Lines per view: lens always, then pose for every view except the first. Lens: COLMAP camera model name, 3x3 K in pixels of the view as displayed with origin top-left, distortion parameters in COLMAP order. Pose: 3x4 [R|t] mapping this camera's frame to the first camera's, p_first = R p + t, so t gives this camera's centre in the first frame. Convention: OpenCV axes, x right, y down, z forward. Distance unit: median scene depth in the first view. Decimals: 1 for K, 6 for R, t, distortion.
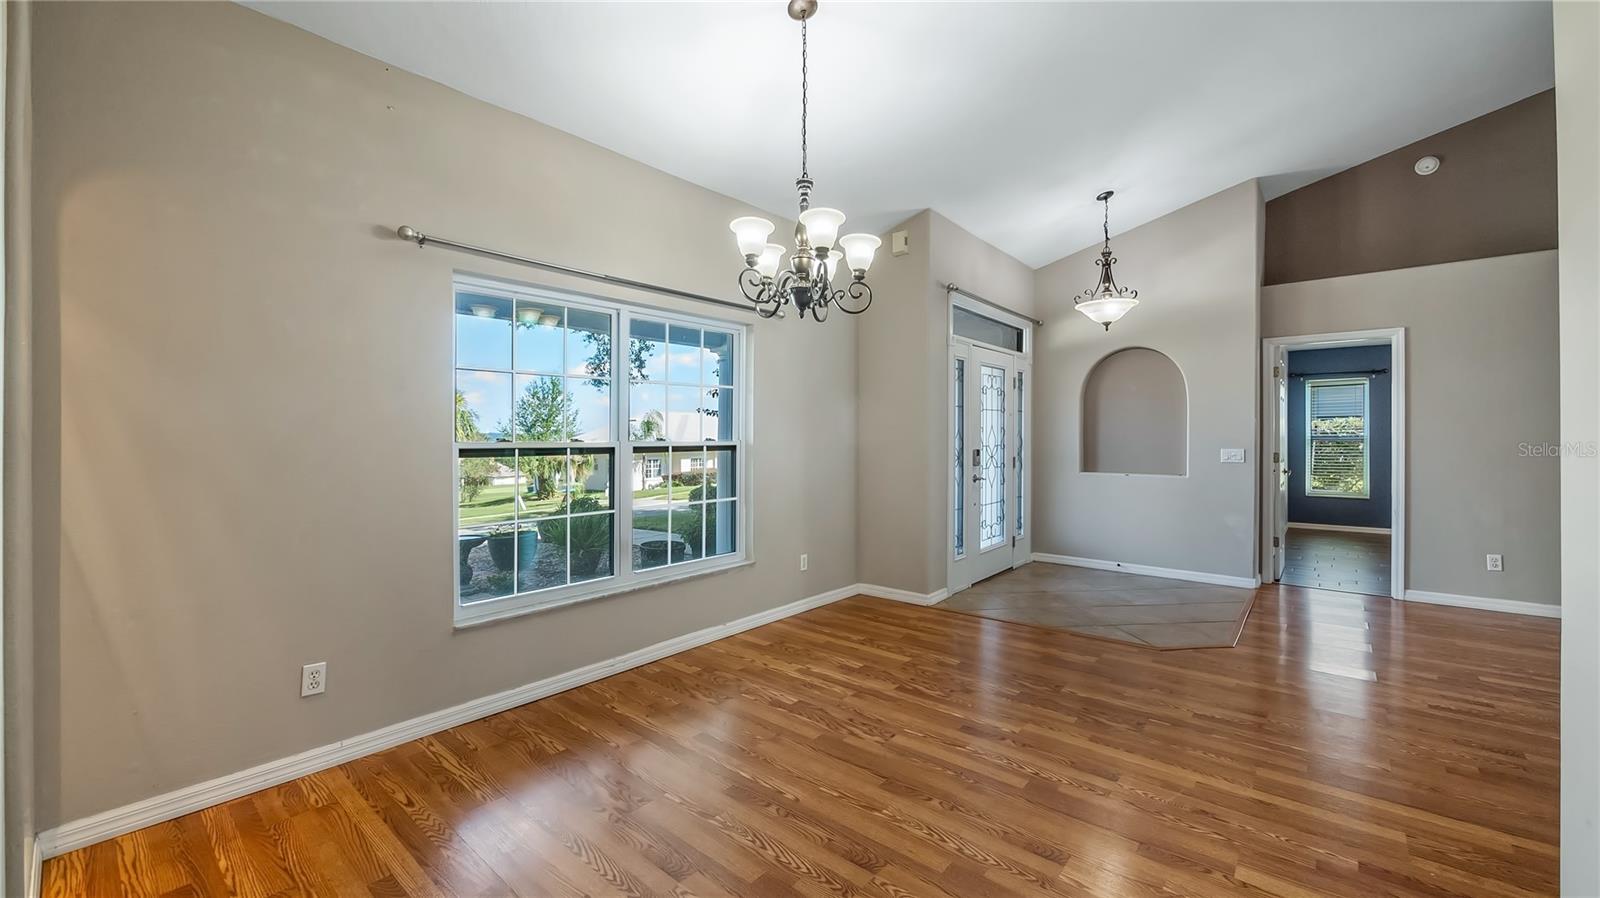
lens RADIAL K [[634.6, 0, 798.0], [0, 634.6, 440.9], [0, 0, 1]] dist [-0.012194, 0.000386]
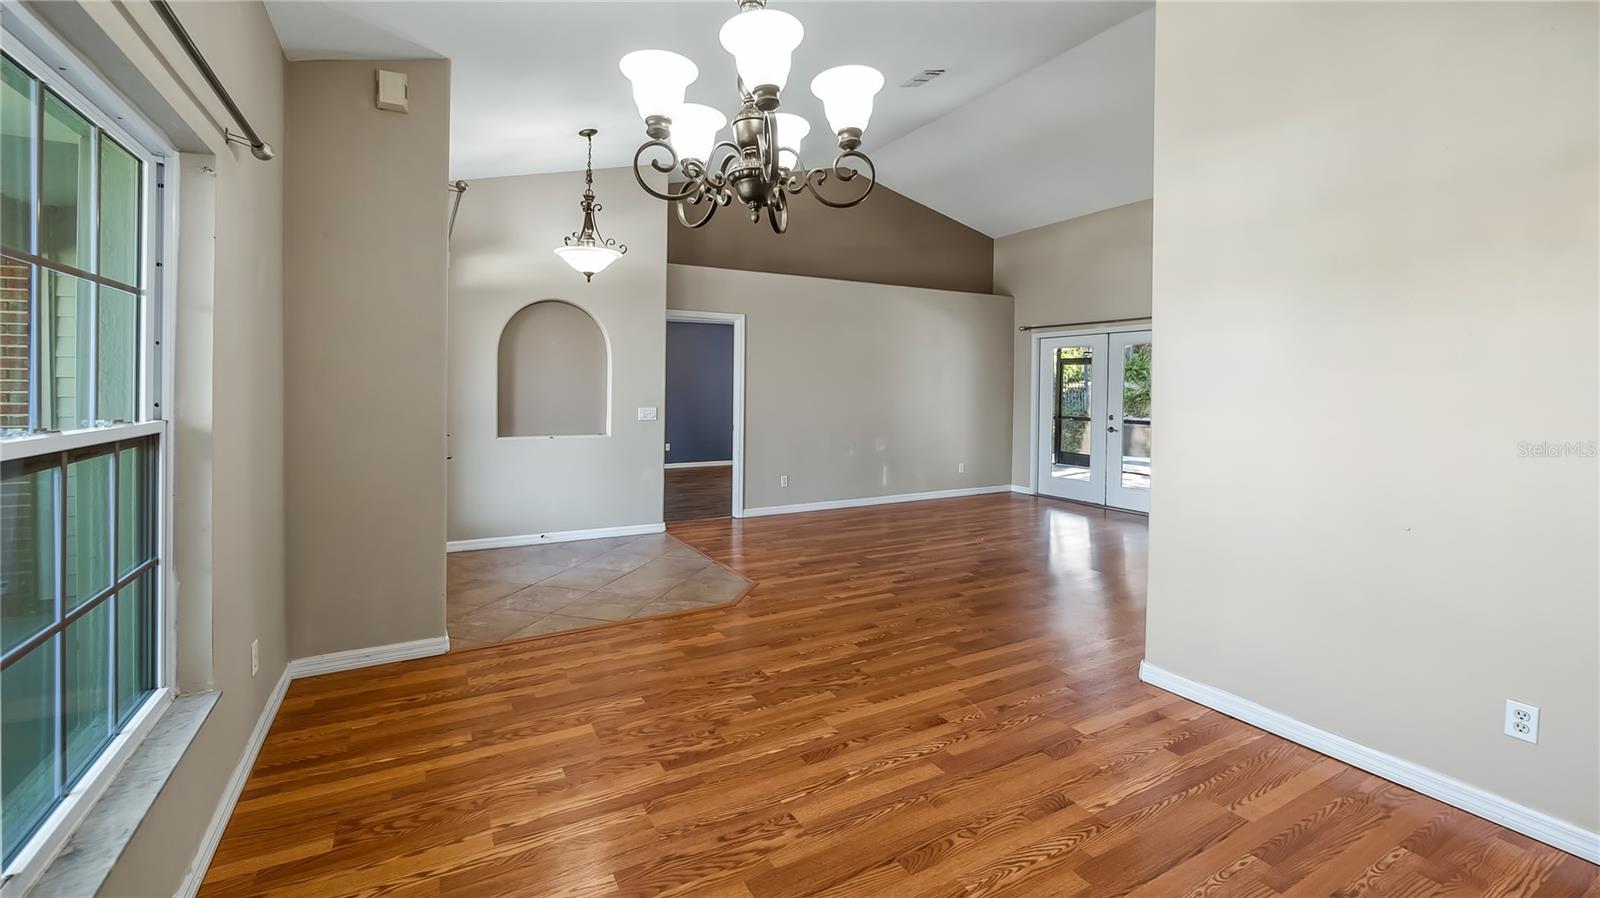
lens RADIAL K [[648.7, 0, 809.8], [0, 648.7, 409.8], [0, 0, 1]] dist [-0.009921, 0.000238]
pose [[0.350201, -0.026430, 0.936302, -0.451142], [0.000353, 0.999605, 0.028084, -0.026556], [-0.936675, -0.009504, 0.350072, 0.603810]]
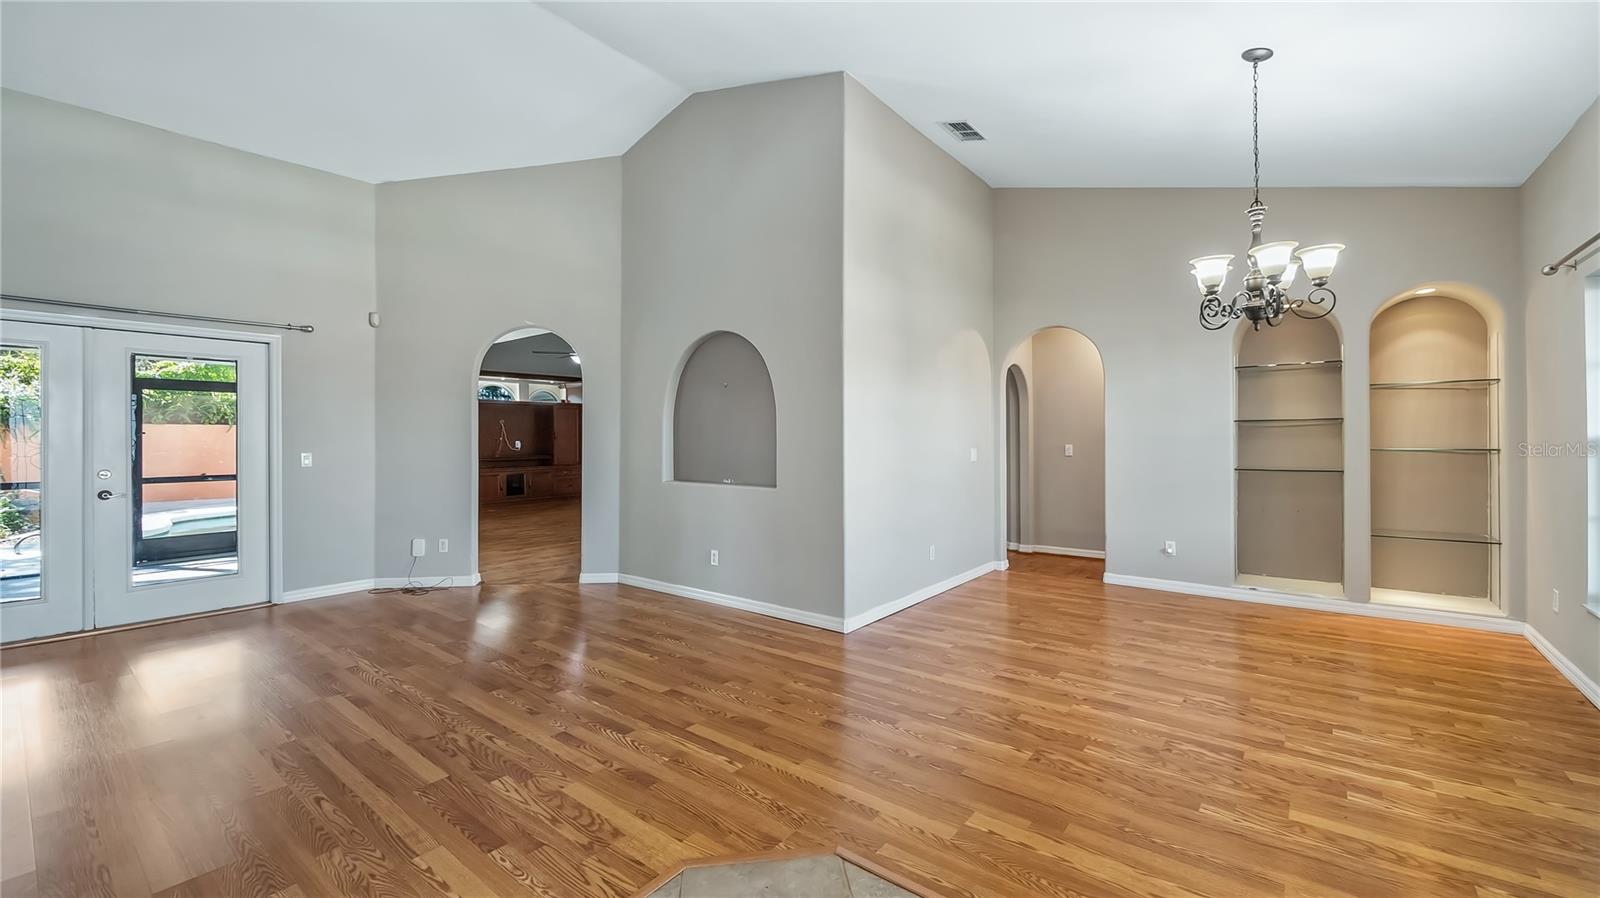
lens RADIAL K [[688.3, 0, 753.3], [0, 688.3, 432.9], [0, 0, 1]] dist [-0.011324, -0.000126]
pose [[-0.999942, 0.009459, 0.005206, 0.756332], [0.009458, 0.999955, -0.000068, -0.012551], [-0.005207, -0.000019, -0.999986, 1.856293]]
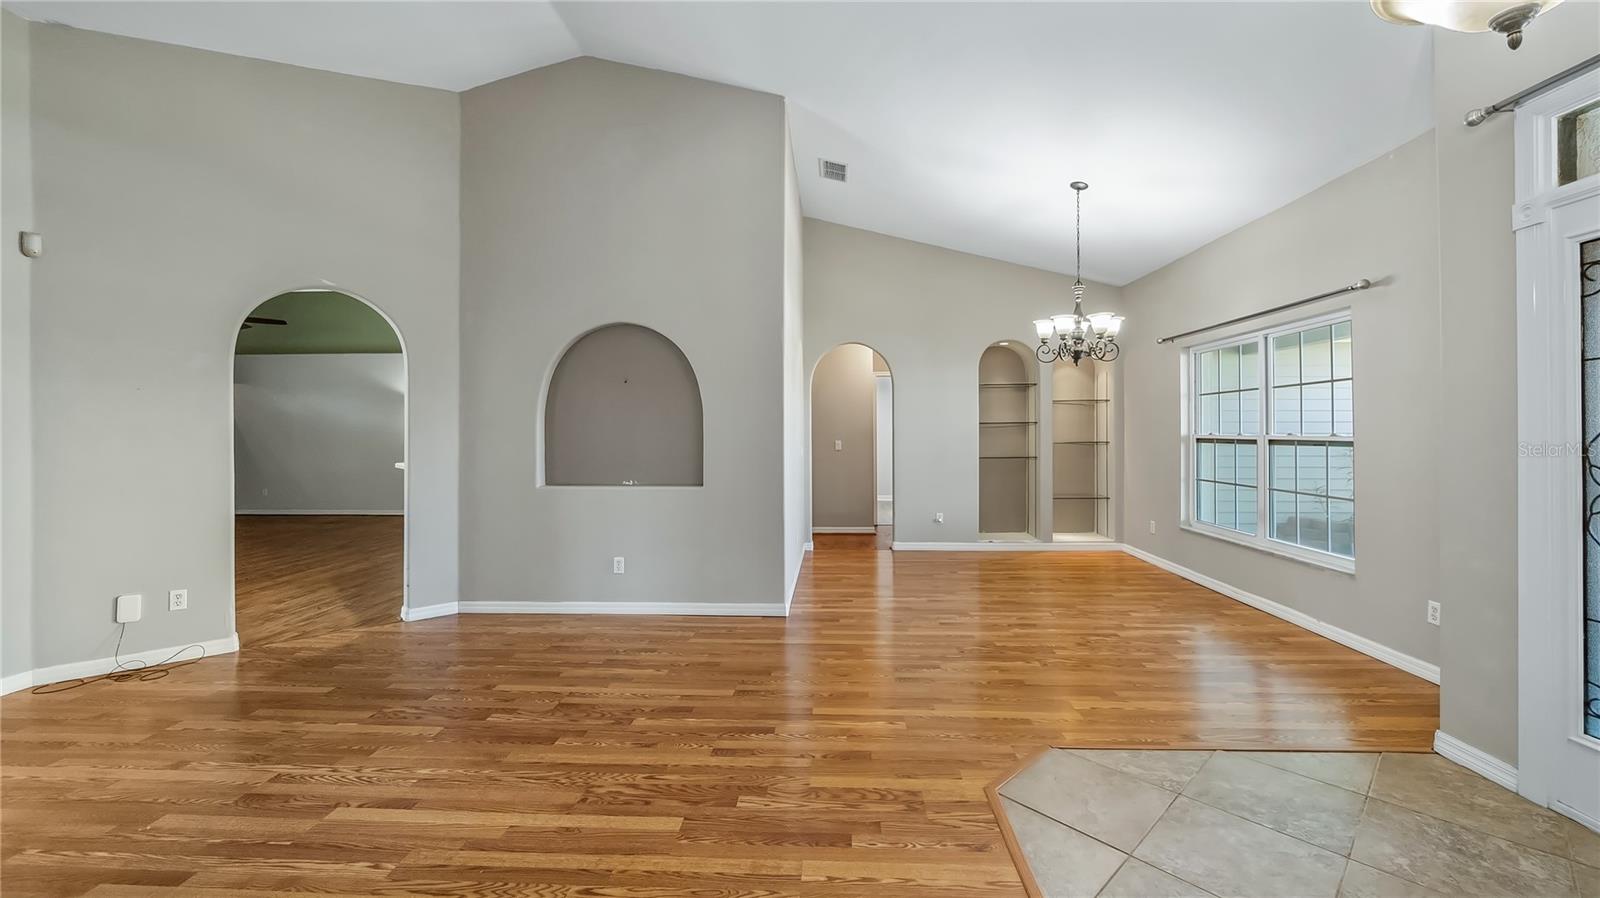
lens RADIAL K [[703.2, 0, 818.2], [0, 703.2, 437.2], [0, 0, 1]] dist [-0.010715, 0.000224]
pose [[-0.778252, 0.014307, -0.627789, 1.486240], [0.003905, 0.999831, 0.017945, -0.027571], [0.627940, 0.011515, -0.778177, 1.709731]]
